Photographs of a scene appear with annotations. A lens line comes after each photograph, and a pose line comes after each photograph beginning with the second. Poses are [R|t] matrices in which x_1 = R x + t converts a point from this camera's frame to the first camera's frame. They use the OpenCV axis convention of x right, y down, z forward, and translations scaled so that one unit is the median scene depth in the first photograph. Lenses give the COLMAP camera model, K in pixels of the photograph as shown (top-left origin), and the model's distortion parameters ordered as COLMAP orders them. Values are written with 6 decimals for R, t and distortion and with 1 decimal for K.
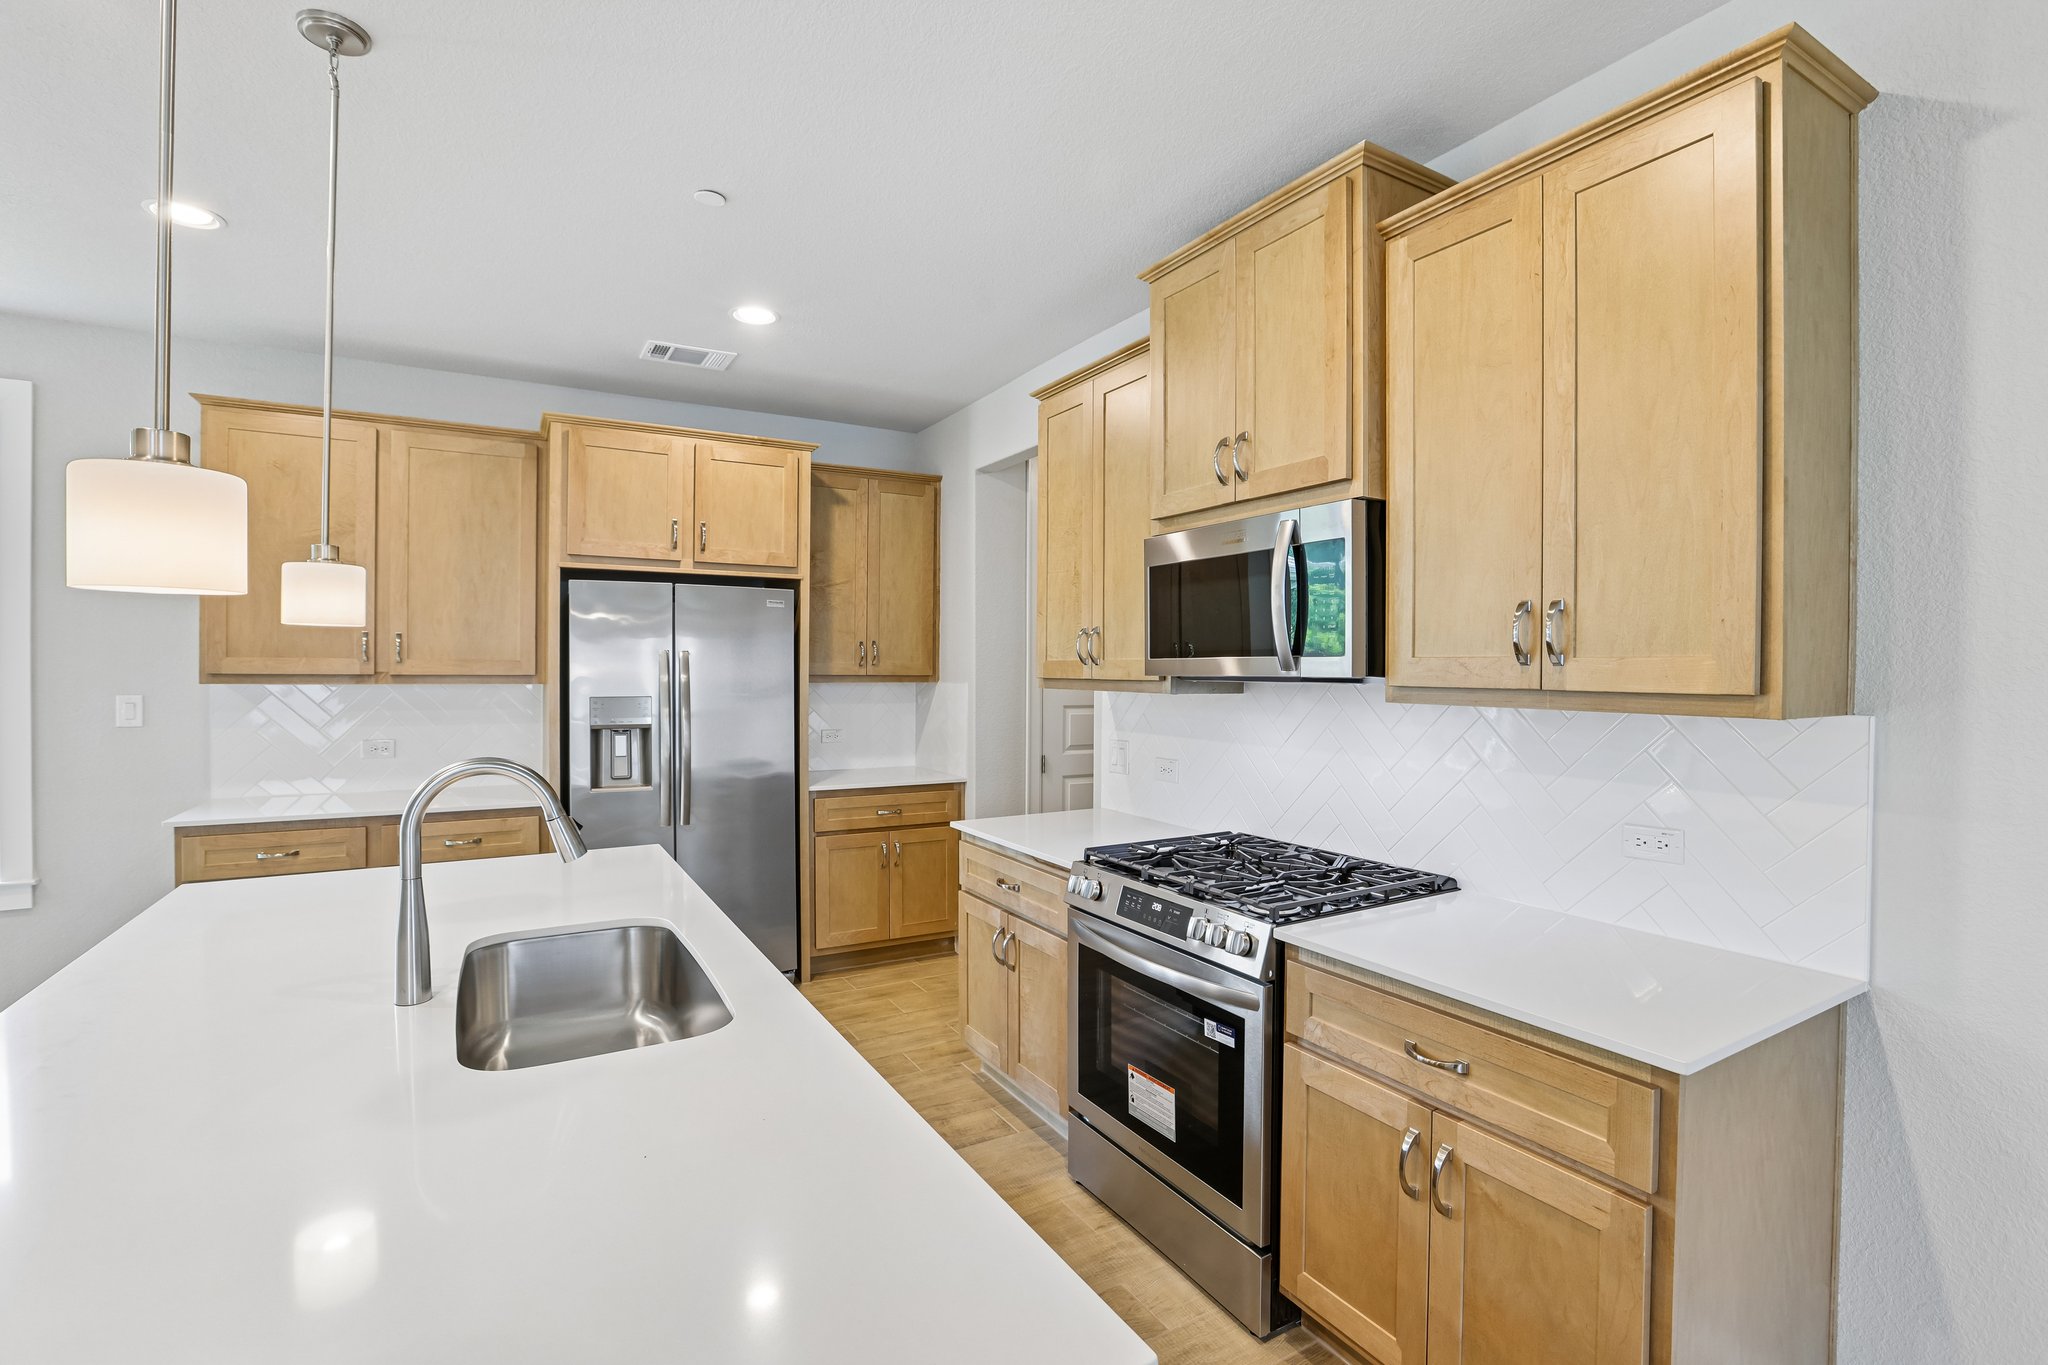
lens RADIAL K [[925.6, 0, 1028.3], [0, 925.6, 683.6], [0, 0, 1]] dist [-0.049231, 0.013771]
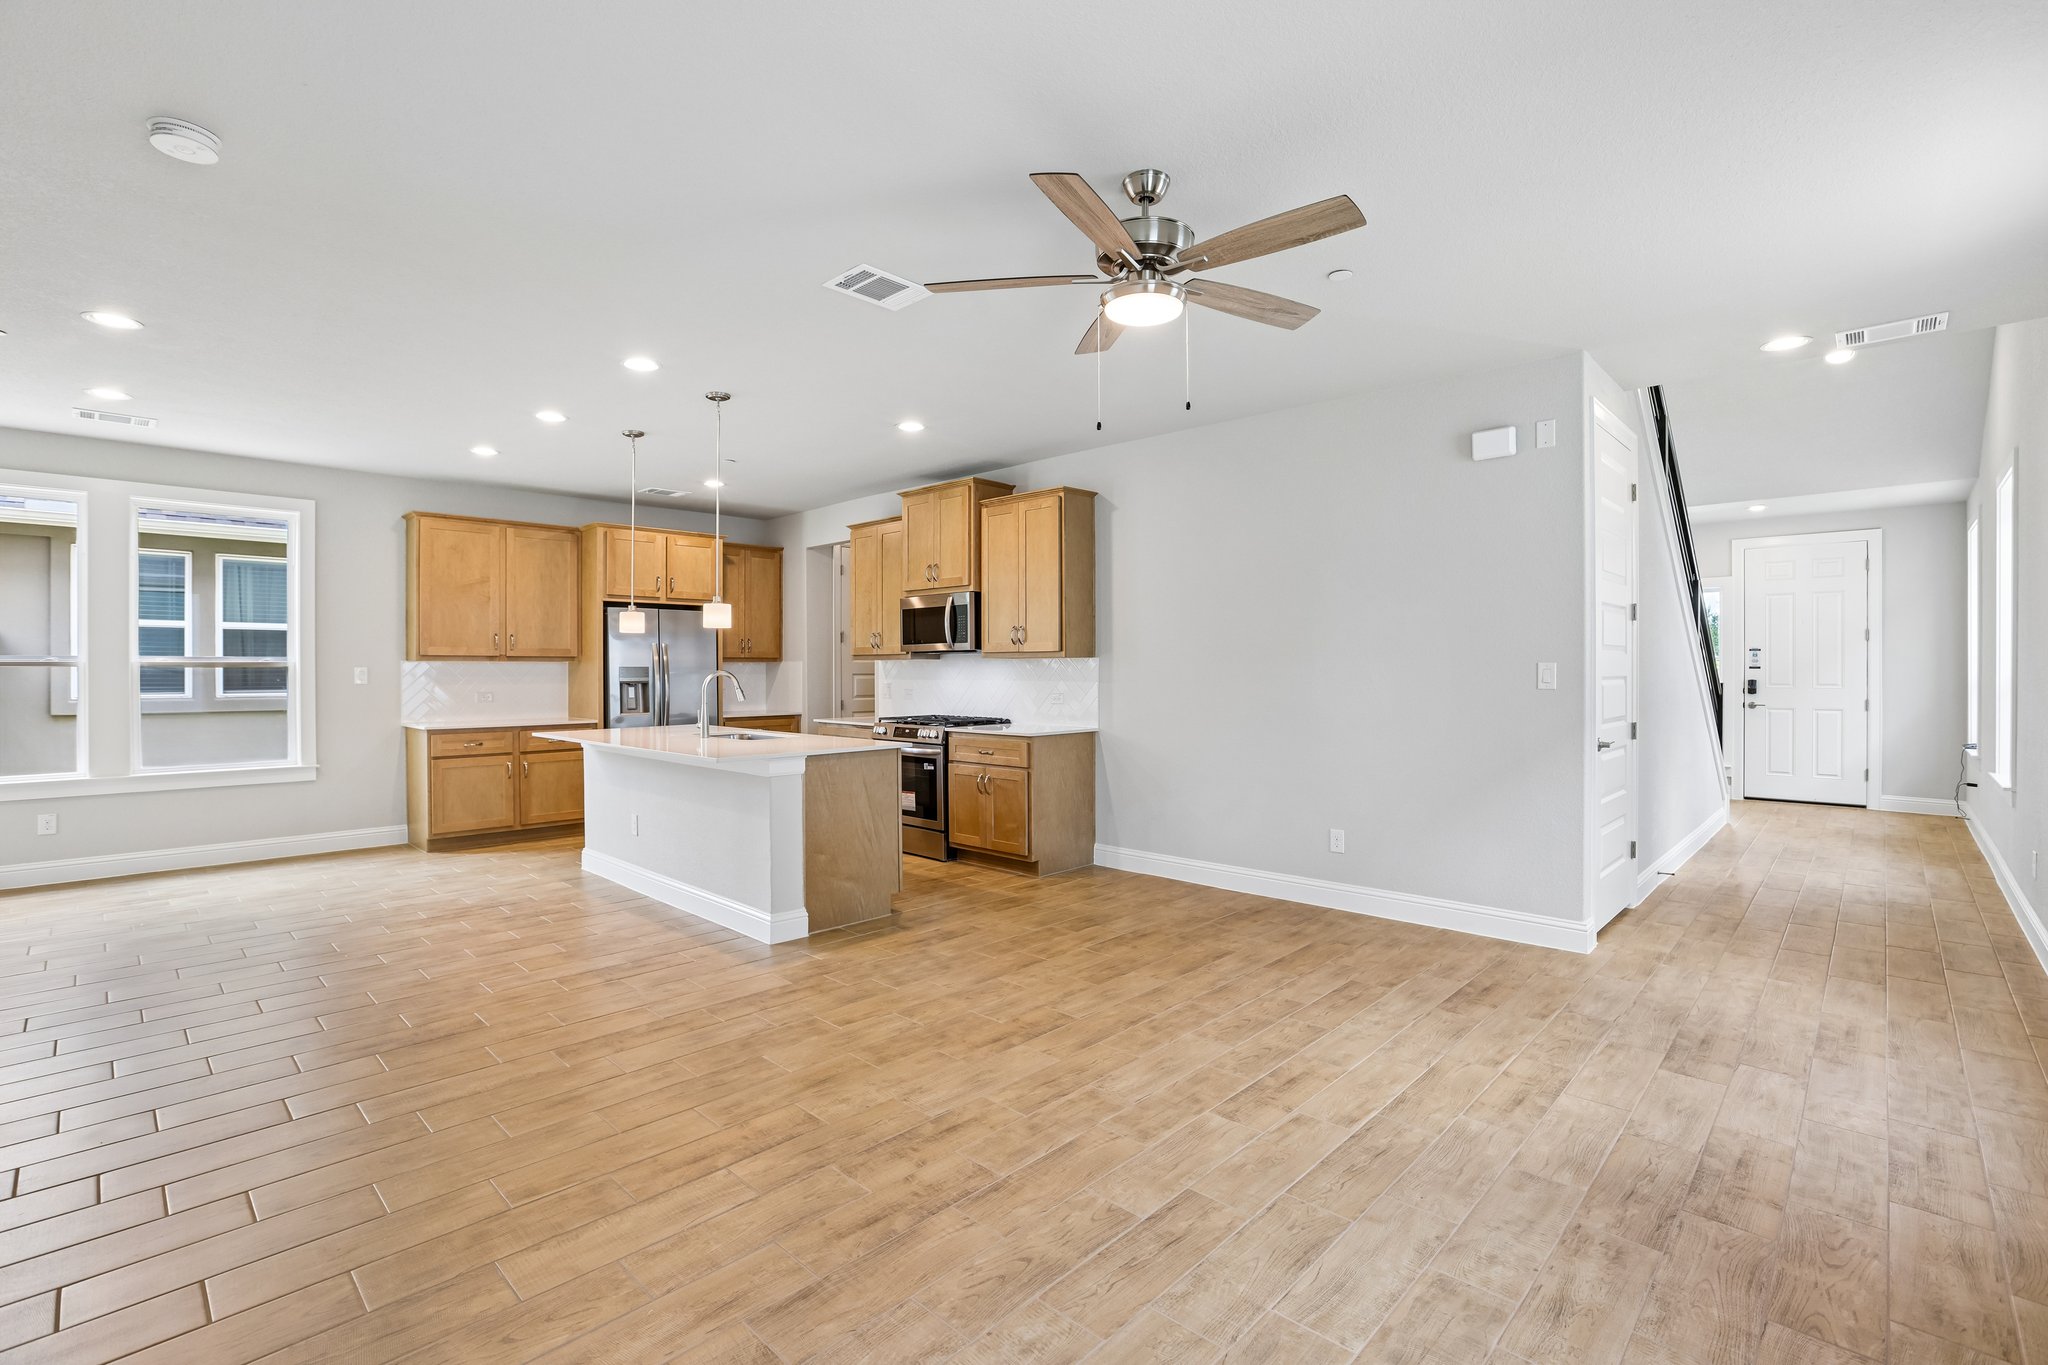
lens RADIAL K [[925.6, 0, 1022.0], [0, 925.6, 675.3], [0, 0, 1]] dist [-0.049231, 0.013771]
pose [[0.962410, -0.010208, 0.271408, -0.199014], [0.012435, 0.999902, -0.006486, 0.062053], [-0.271315, 0.009617, 0.962443, -1.249336]]
